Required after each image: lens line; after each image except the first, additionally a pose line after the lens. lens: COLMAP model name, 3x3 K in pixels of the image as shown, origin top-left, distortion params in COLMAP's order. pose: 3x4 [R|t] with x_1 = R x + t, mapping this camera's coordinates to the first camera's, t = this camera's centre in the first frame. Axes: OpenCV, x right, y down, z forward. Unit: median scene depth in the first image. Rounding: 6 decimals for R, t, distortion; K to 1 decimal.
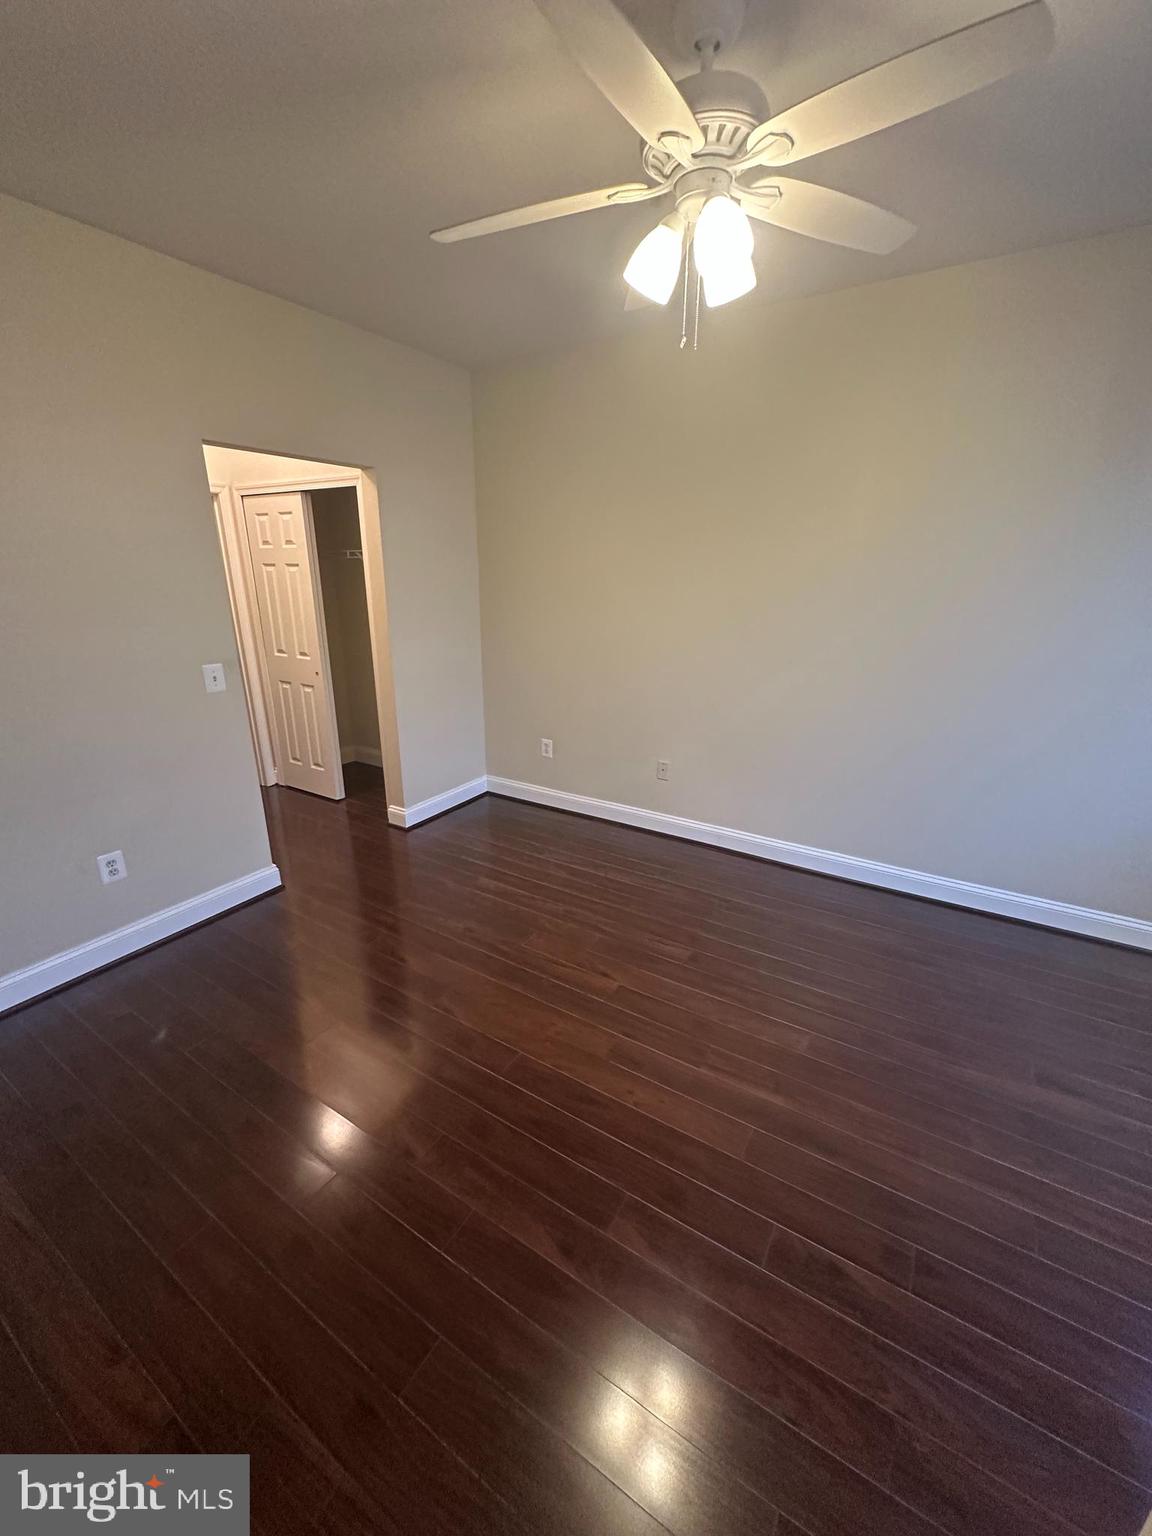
lens RADIAL K [[621.0, 0, 576.0], [0, 621.0, 768.0], [0, 0, 1]] dist [0.000543, -0.000010]
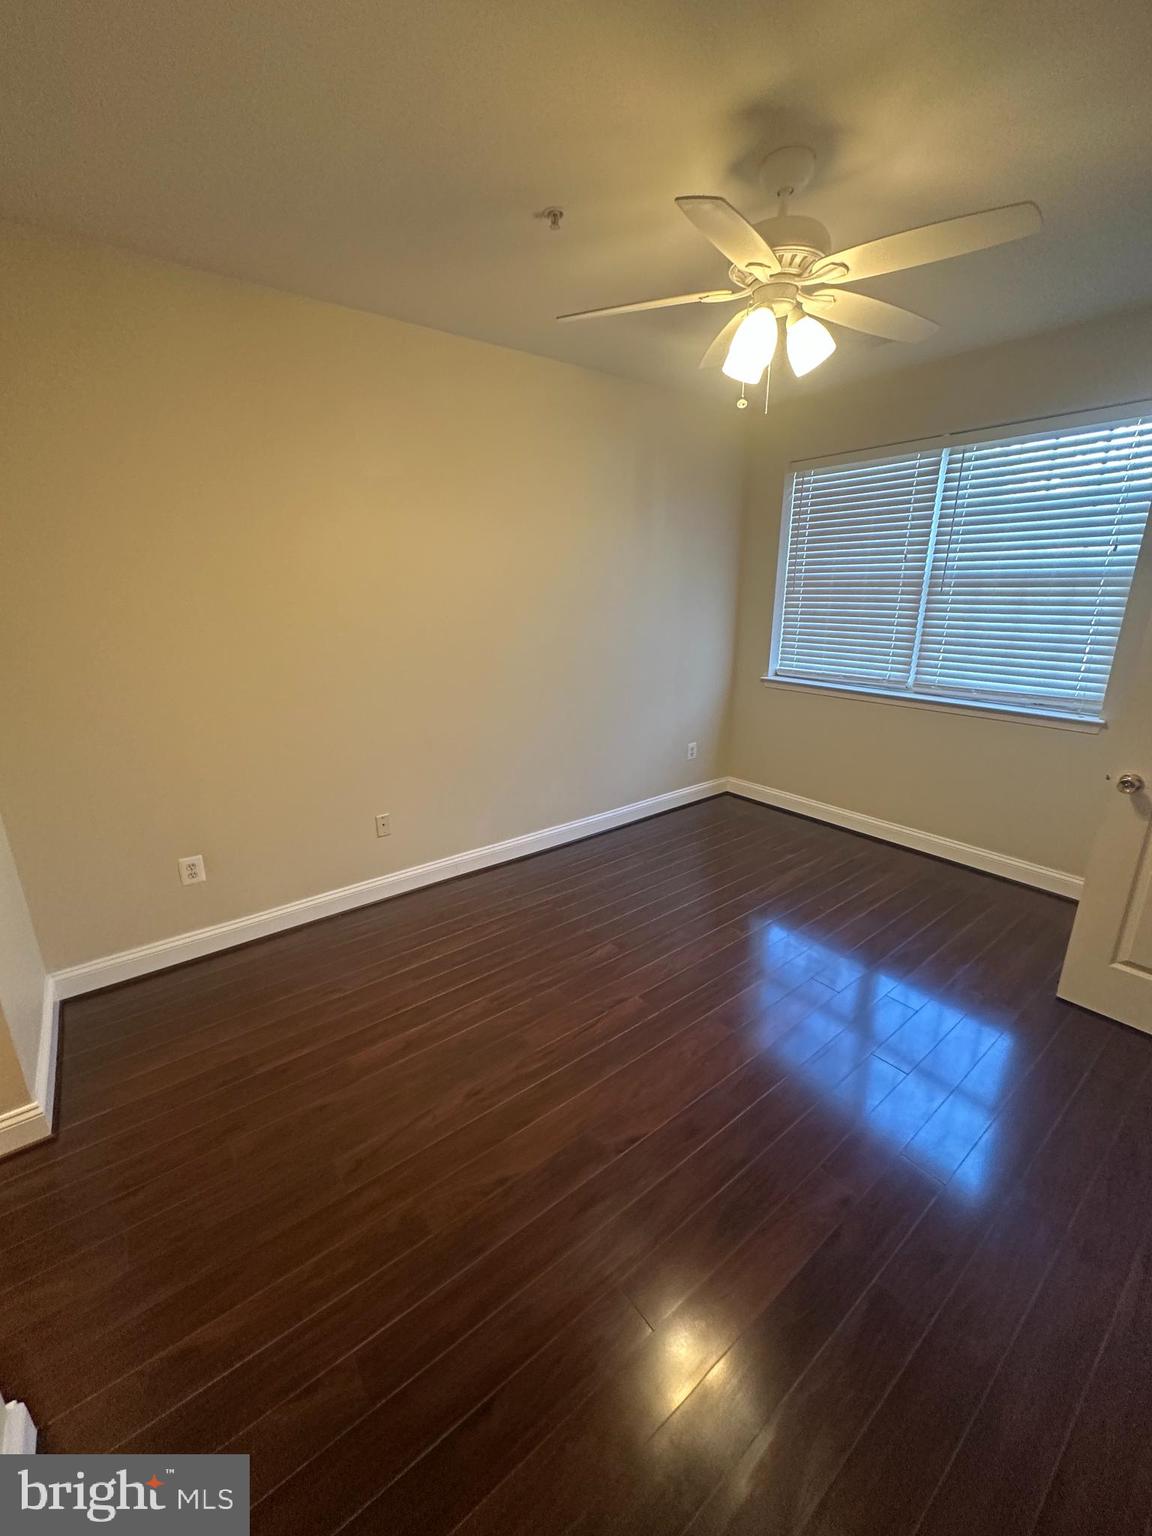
lens RADIAL K [[621.0, 0, 576.0], [0, 621.0, 768.0], [0, 0, 1]] dist [0.000543, -0.000010]
pose [[0.347832, -0.269021, 0.898132, -0.696769], [0.311985, 0.936568, 0.159707, -0.167288], [-0.884126, 0.224653, 0.409699, 0.554244]]
